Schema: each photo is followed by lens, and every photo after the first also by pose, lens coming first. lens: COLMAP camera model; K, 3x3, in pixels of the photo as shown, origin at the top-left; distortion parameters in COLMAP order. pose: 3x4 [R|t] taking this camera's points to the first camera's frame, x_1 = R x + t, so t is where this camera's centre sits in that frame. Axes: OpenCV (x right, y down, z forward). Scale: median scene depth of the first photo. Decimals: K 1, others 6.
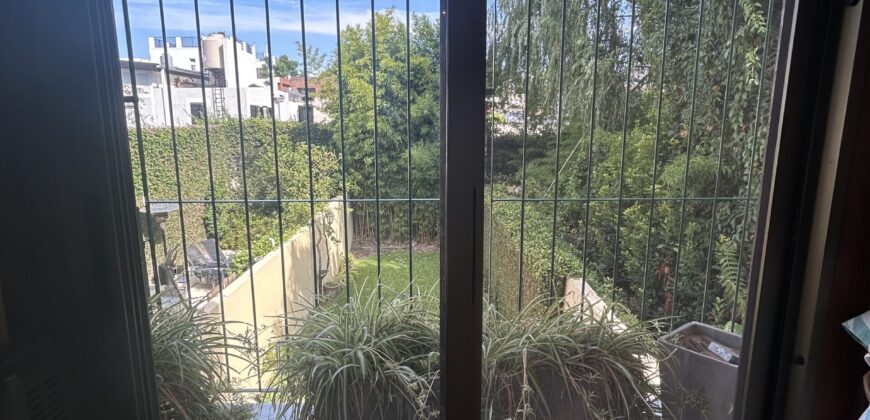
lens RADIAL K [[472.1, 0, 435.0], [0, 472.1, 210.0], [0, 0, 1]] dist [-0.002102, -0.000622]
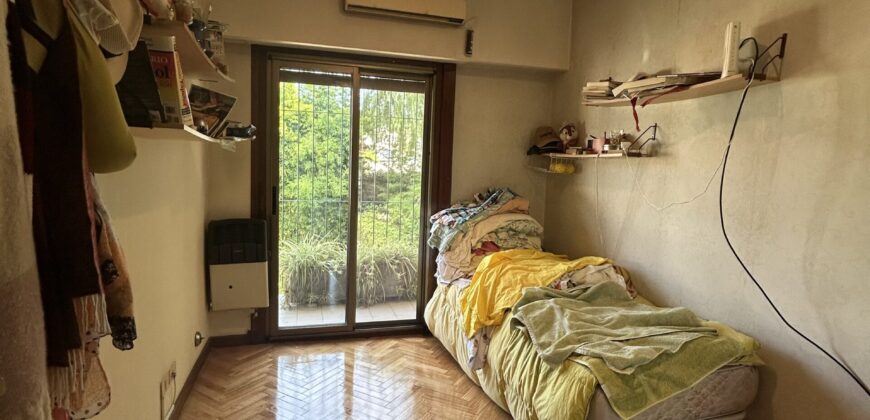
lens RADIAL K [[472.1, 0, 435.0], [0, 472.1, 210.0], [0, 0, 1]] dist [-0.002102, -0.000622]
pose [[0.965155, 0.012582, 0.261377, -0.020757], [0.006867, 0.997282, -0.073363, 0.028518], [-0.261589, 0.072602, 0.962445, -0.202263]]
